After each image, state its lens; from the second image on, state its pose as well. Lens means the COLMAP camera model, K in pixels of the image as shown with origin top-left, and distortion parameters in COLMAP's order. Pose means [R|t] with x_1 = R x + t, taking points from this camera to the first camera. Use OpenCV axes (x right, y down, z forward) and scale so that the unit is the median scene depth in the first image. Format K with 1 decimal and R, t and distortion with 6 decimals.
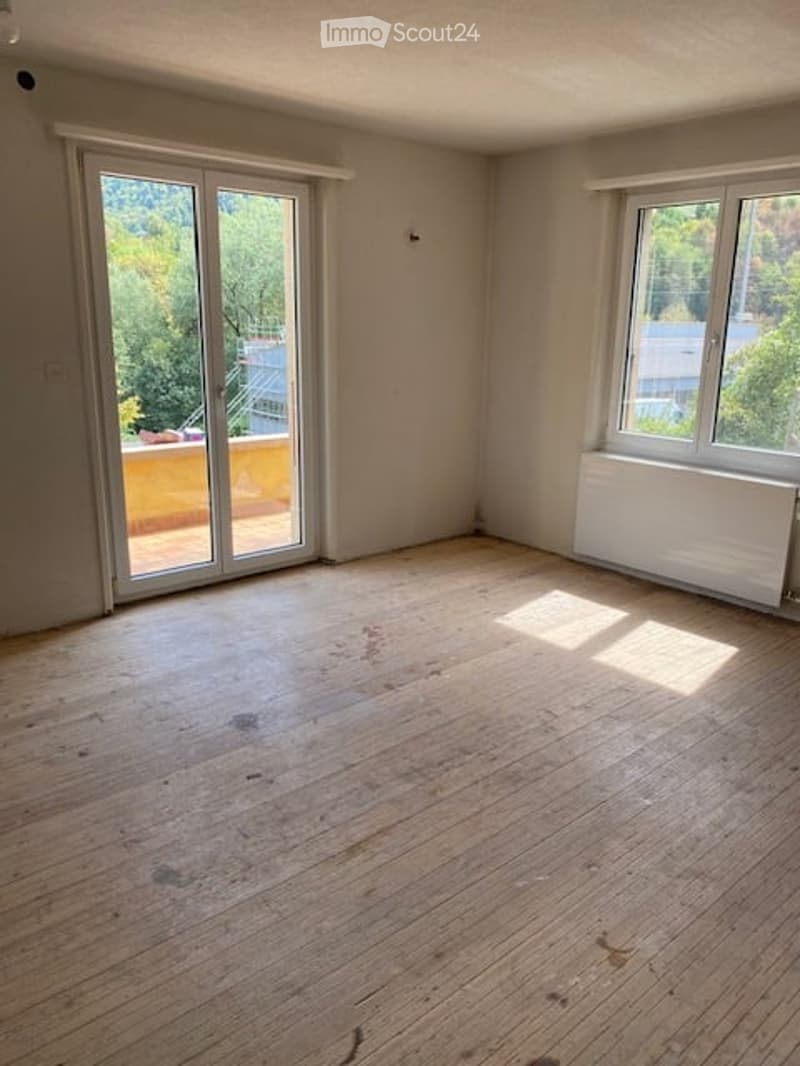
lens RADIAL K [[802.0, 0, 411.2], [0, 802.0, 537.2], [0, 0, 1]] dist [0.002620, -0.008604]
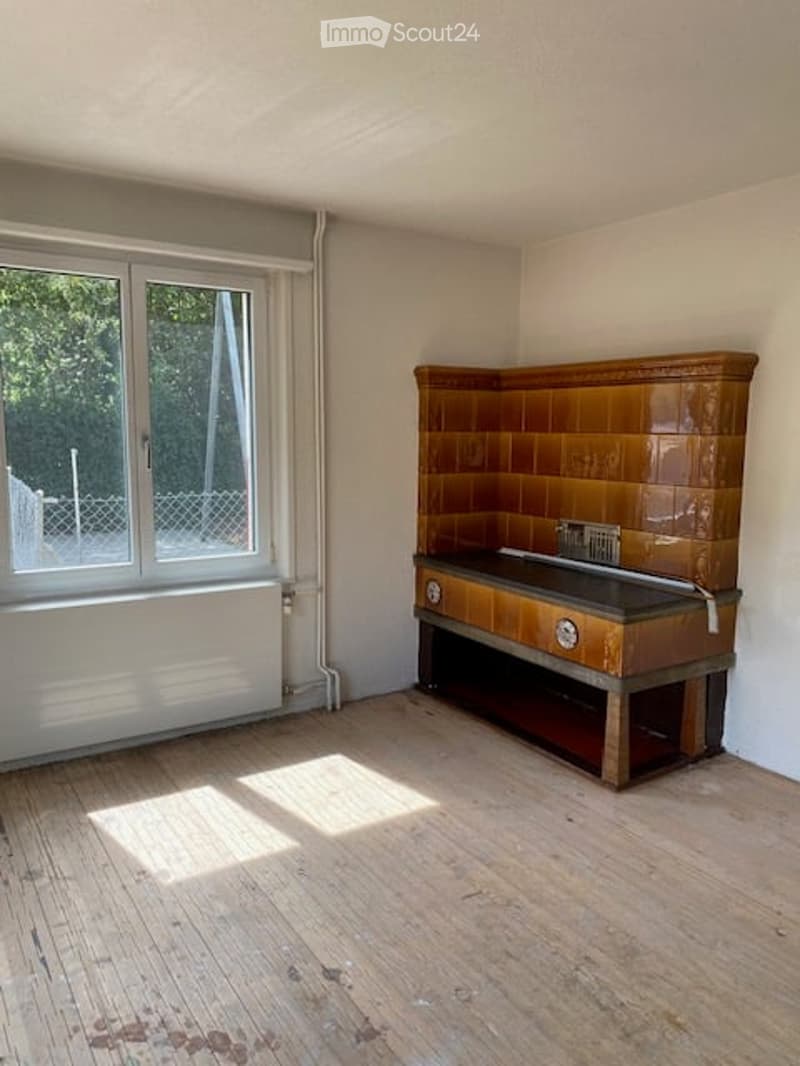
lens RADIAL K [[802.0, 0, 402.2], [0, 802.0, 533.0], [0, 0, 1]] dist [0.002620, -0.008604]
pose [[0.146150, -0.140707, 0.979205, -0.459118], [0.252294, 0.962403, 0.100637, -0.183425], [-0.956550, 0.232340, 0.176154, 0.667688]]
